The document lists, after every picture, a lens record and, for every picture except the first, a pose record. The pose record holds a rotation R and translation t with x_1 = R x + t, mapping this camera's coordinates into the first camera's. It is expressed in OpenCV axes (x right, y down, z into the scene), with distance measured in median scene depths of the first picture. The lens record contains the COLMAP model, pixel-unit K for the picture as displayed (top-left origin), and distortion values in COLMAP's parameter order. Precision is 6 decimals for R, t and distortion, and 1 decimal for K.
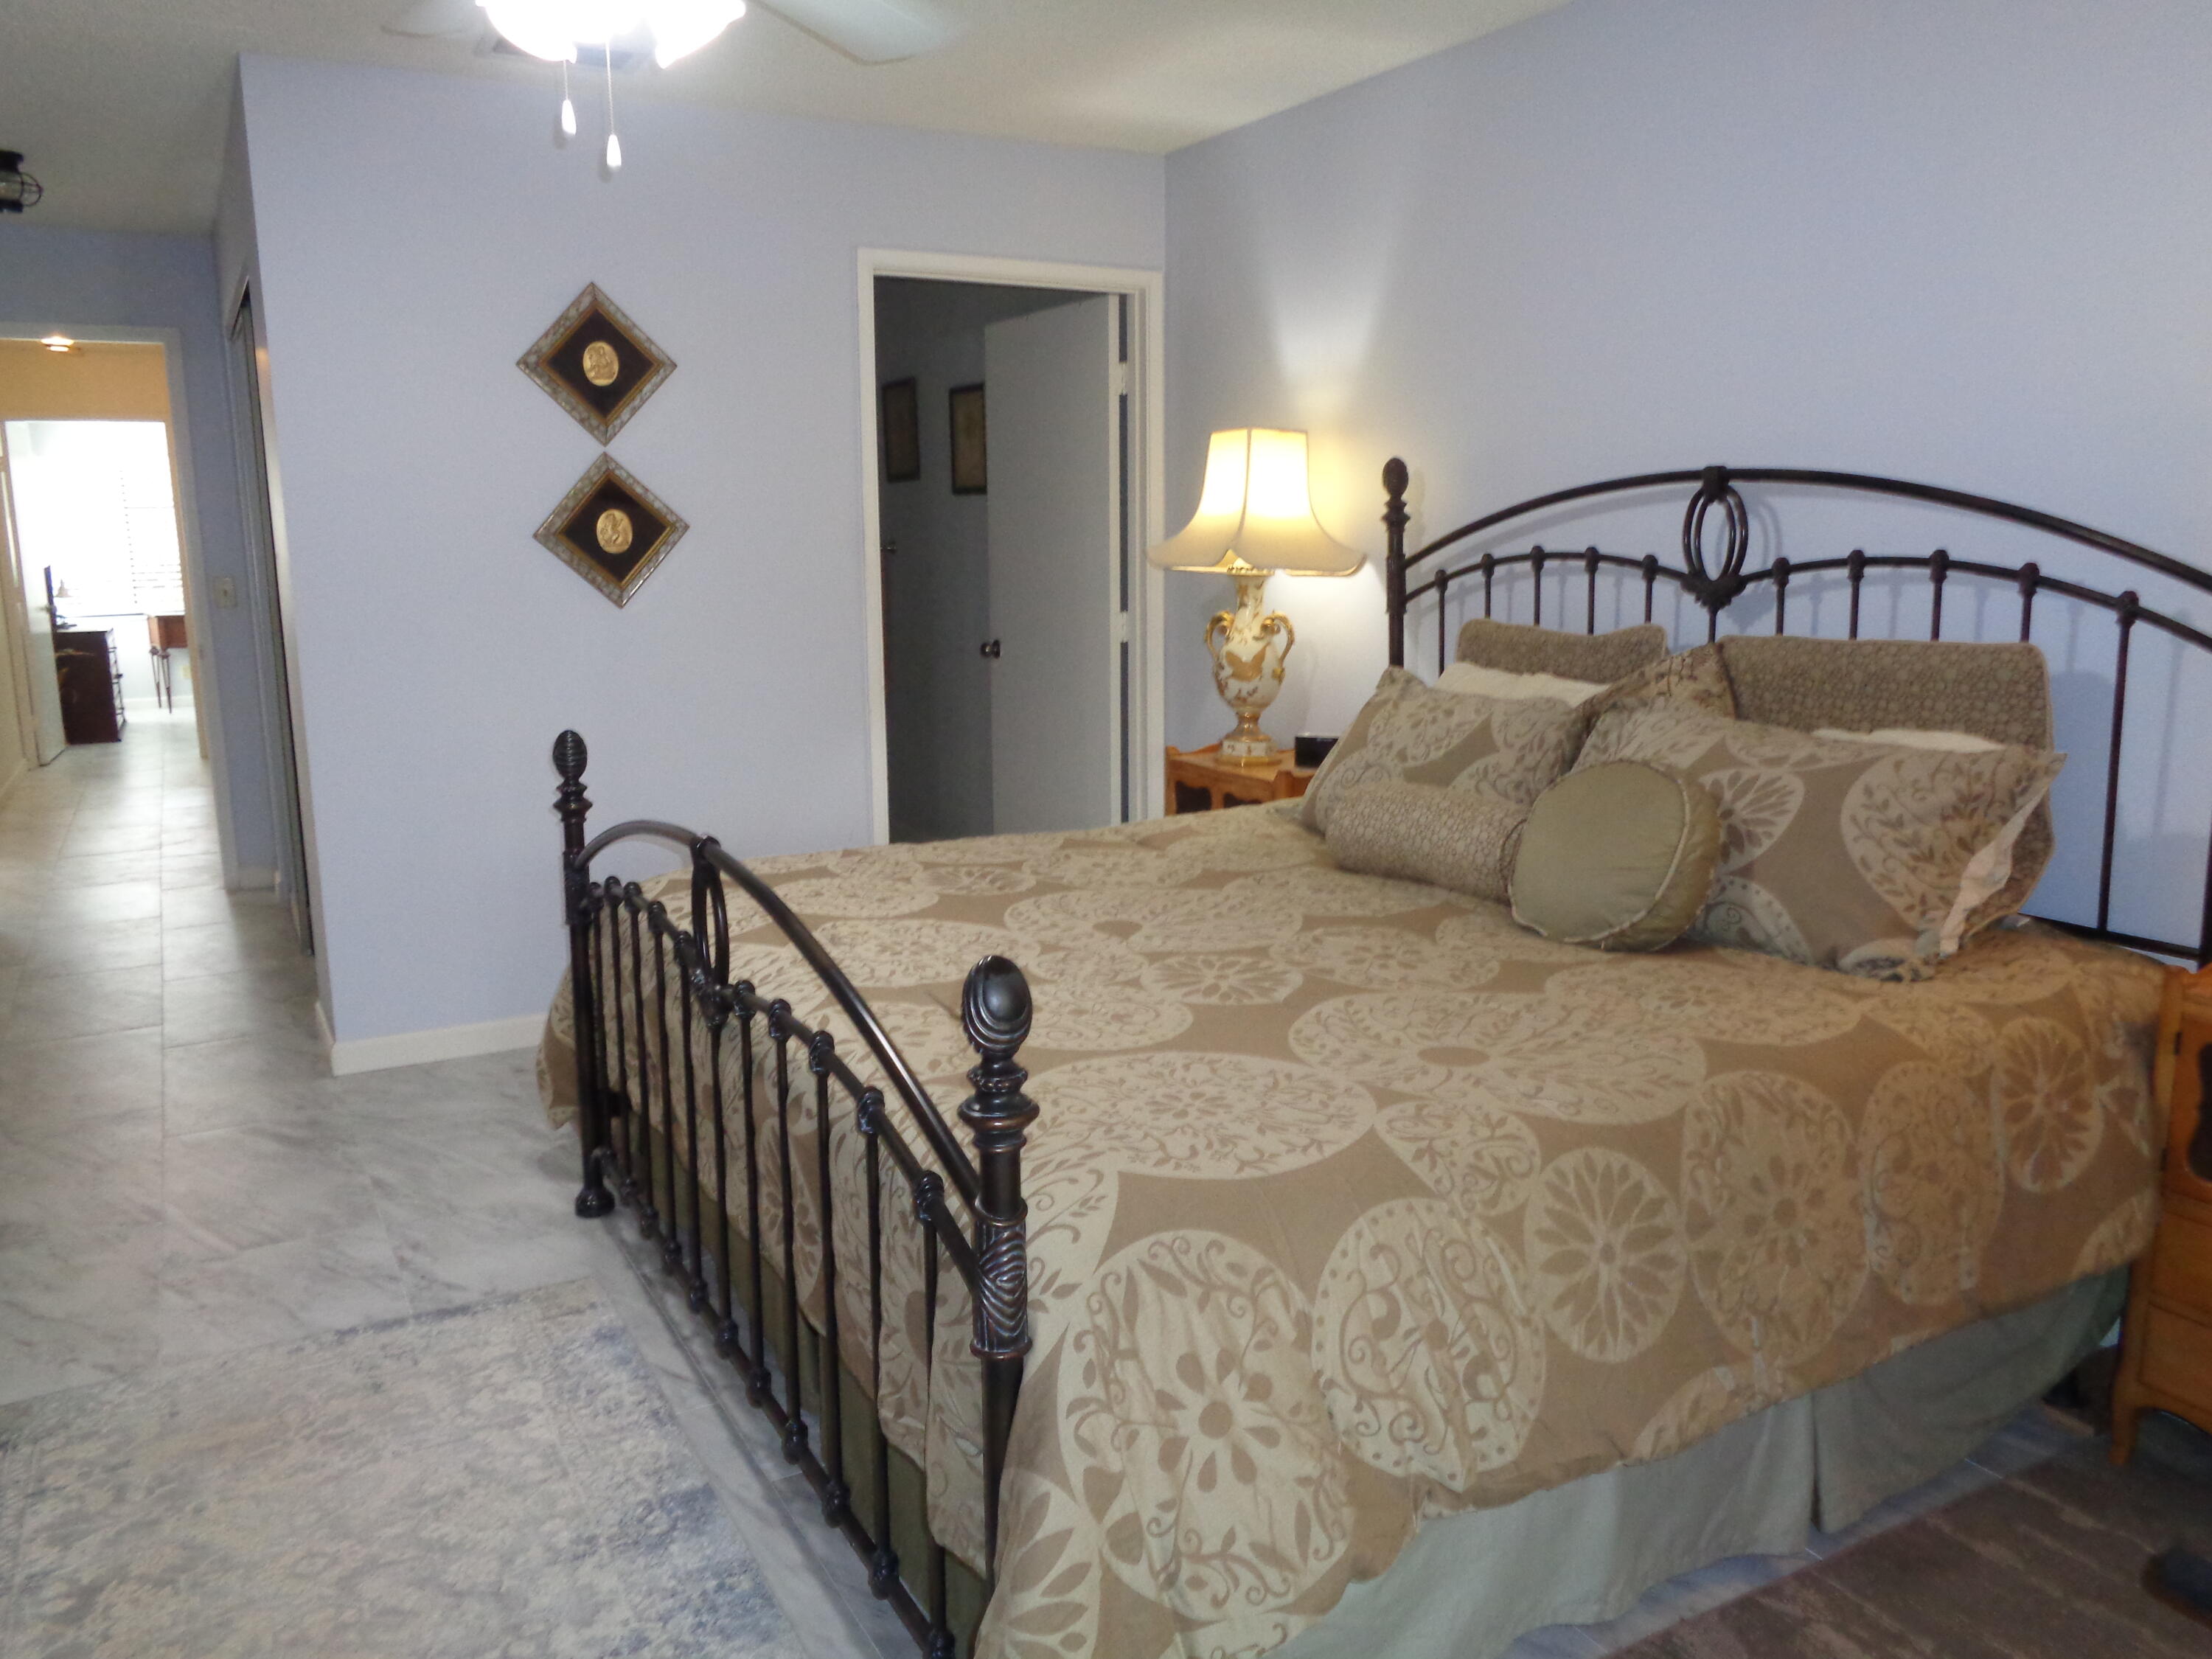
lens RADIAL K [[1703.3, 0, 1106.0], [0, 1703.3, 829.5], [0, 0, 1]] dist [0.002210, 0.001442]
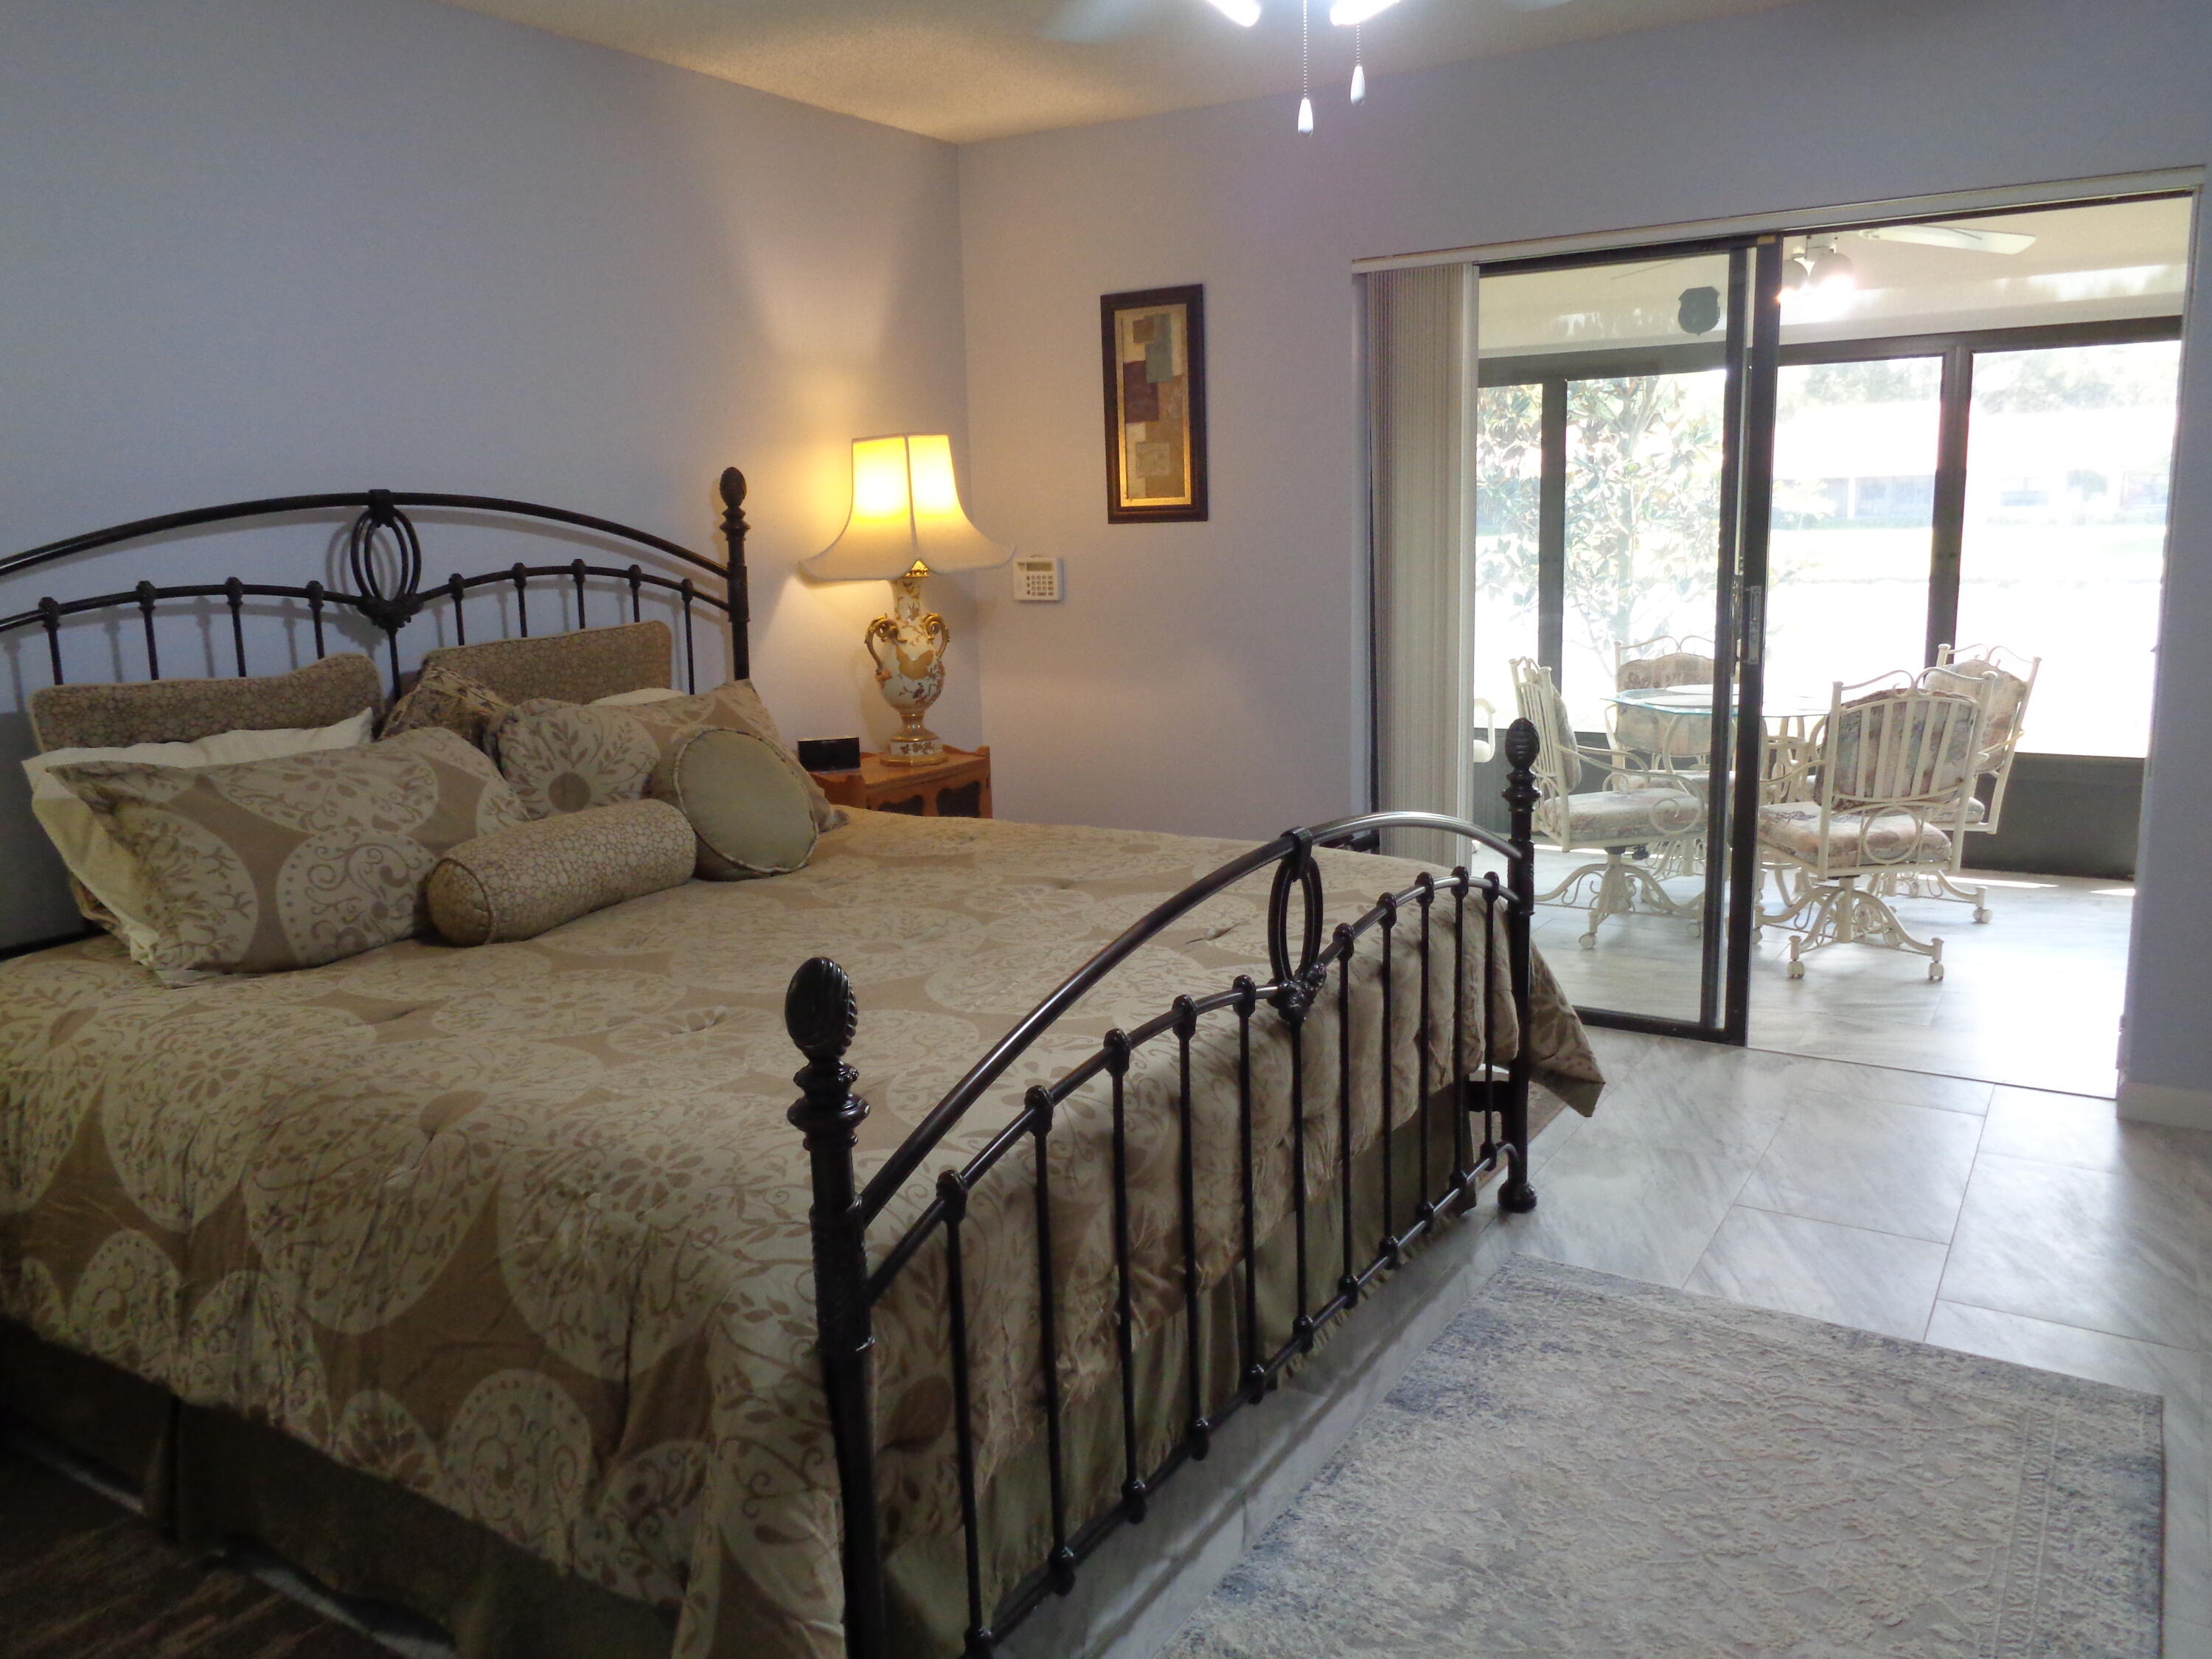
lens RADIAL K [[1703.3, 0, 1106.0], [0, 1703.3, 829.5], [0, 0, 1]] dist [0.002210, 0.001442]
pose [[-0.523129, -0.127064, 0.842728, -0.747491], [0.188306, 0.947152, 0.259701, -0.202526], [-0.831190, 0.294547, -0.471556, 1.172302]]
